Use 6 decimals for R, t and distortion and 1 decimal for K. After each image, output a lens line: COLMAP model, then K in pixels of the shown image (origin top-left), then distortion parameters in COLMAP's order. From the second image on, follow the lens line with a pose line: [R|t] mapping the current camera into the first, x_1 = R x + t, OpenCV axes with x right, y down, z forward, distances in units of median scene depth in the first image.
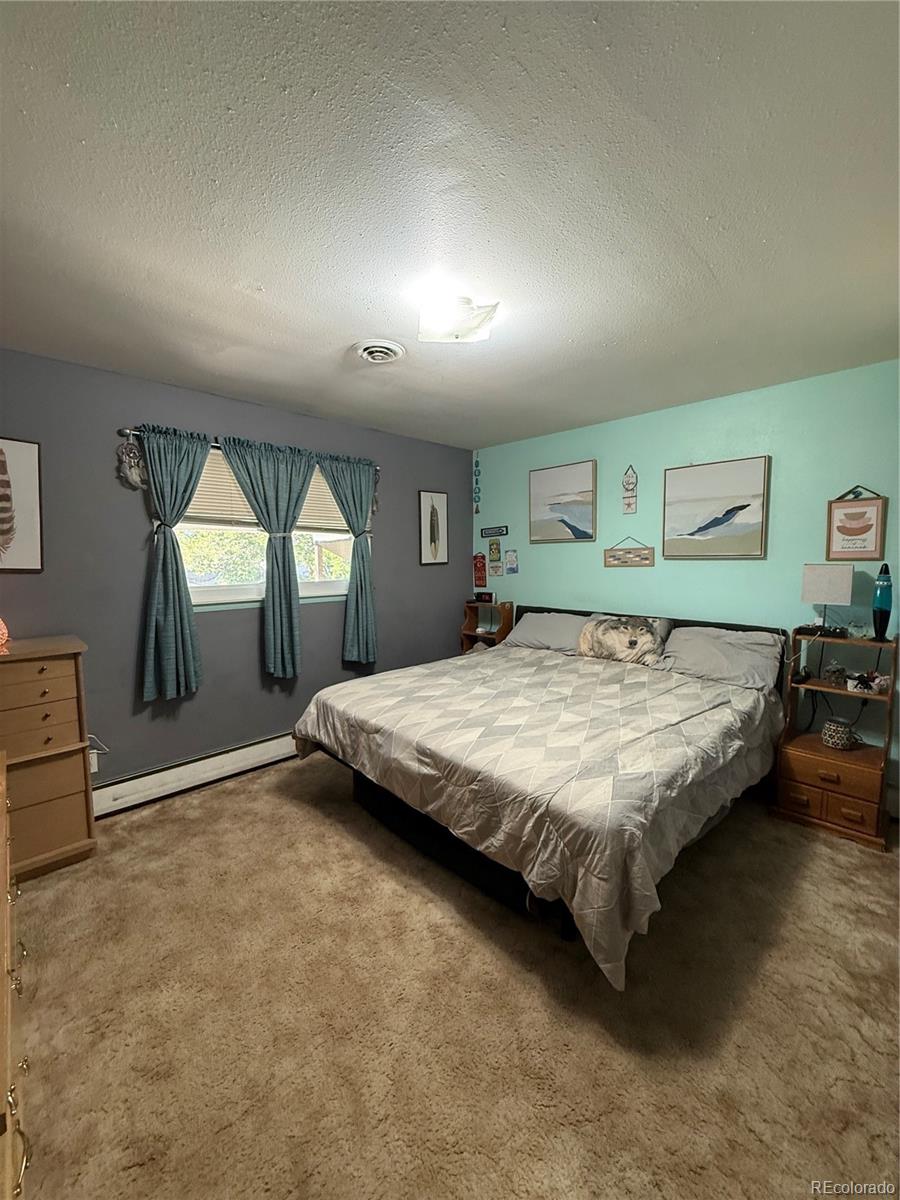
lens RADIAL K [[477.2, 0, 452.6], [0, 477.2, 596.4], [0, 0, 1]] dist [-0.002995, -0.000834]
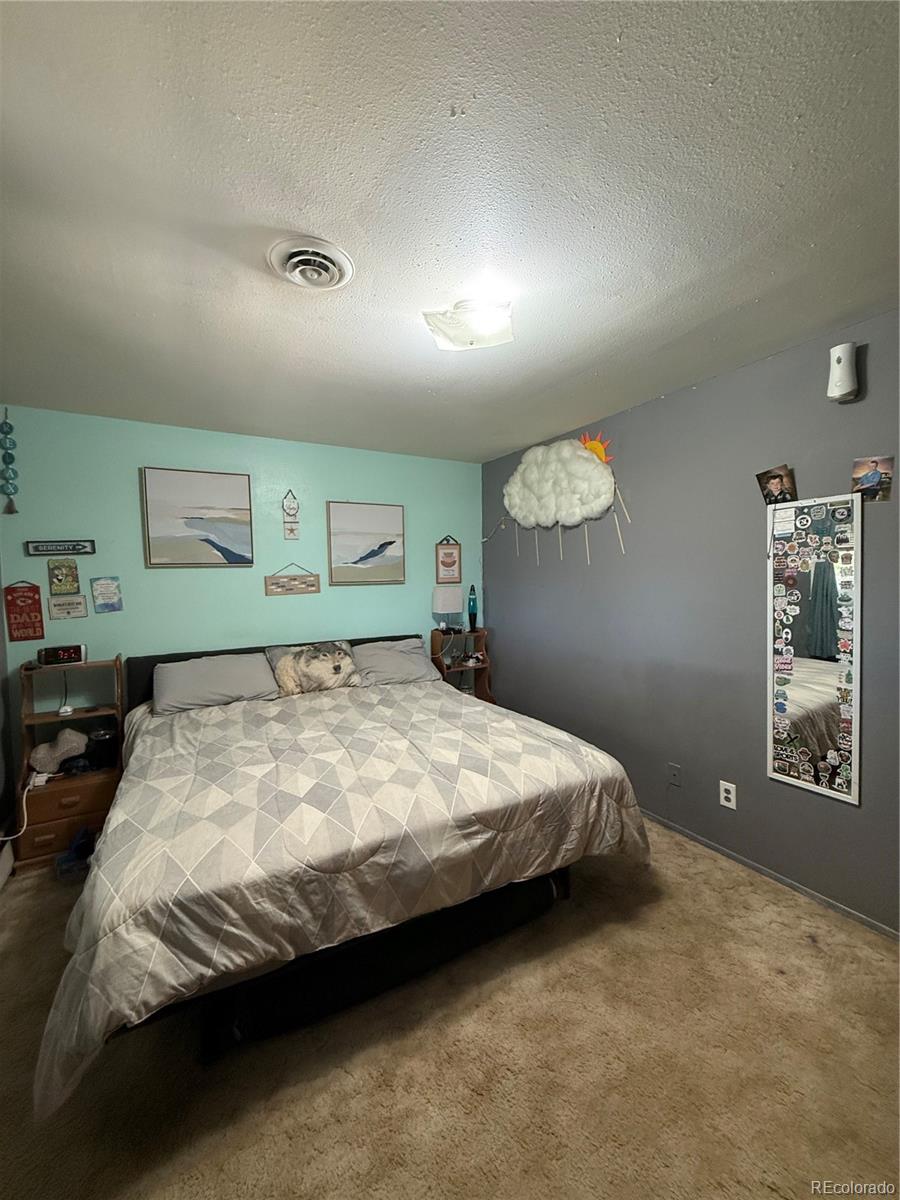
lens RADIAL K [[477.2, 0, 445.8], [0, 477.2, 596.7], [0, 0, 1]] dist [-0.002995, -0.000834]
pose [[0.253530, -0.038579, 0.966558, -0.613711], [0.095442, 0.995327, 0.014693, -0.052690], [-0.962608, 0.088525, 0.256027, 0.579752]]
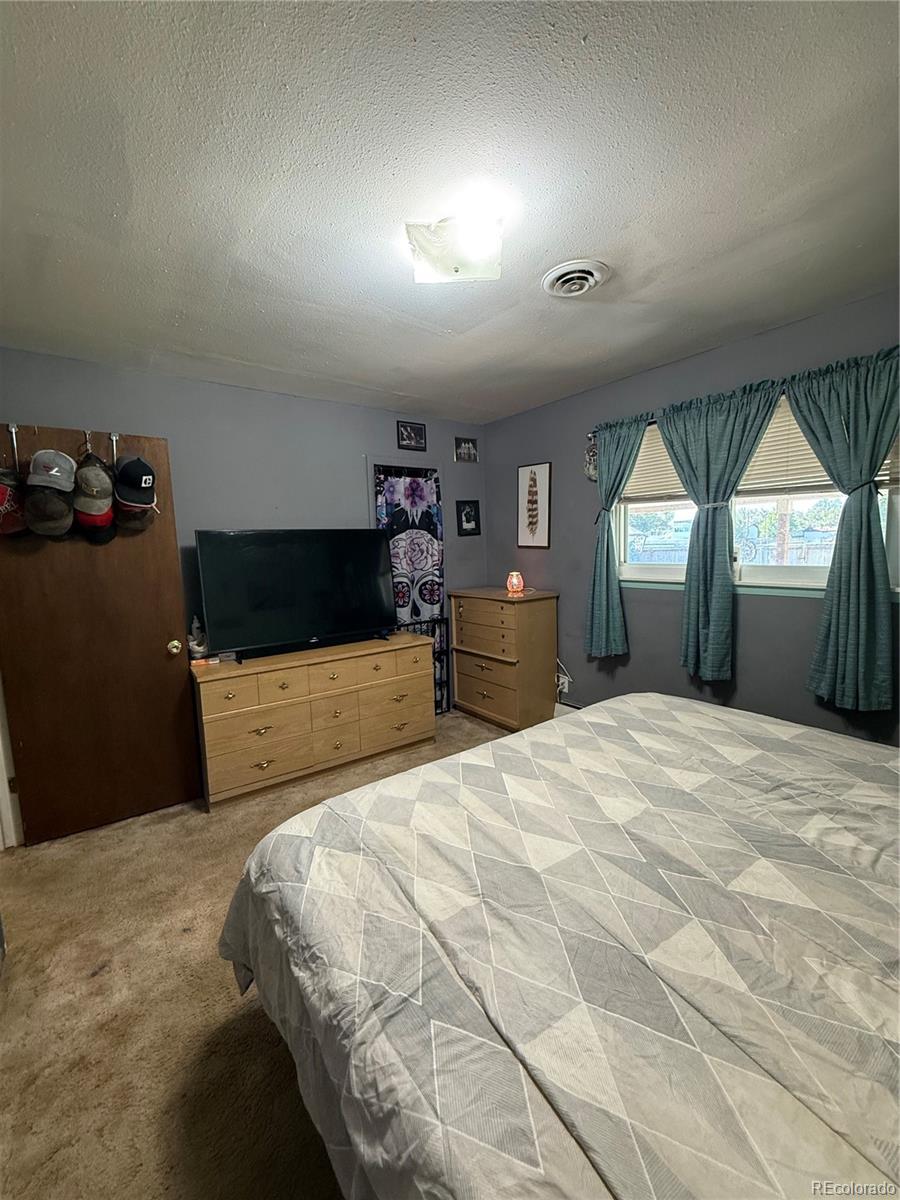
lens RADIAL K [[477.2, 0, 447.2], [0, 477.2, 599.4], [0, 0, 1]] dist [-0.002995, -0.000834]
pose [[-0.137359, 0.122309, -0.982941, 0.594322], [-0.050958, 0.990160, 0.130328, -0.061132], [0.989210, 0.067991, -0.129774, 0.762923]]
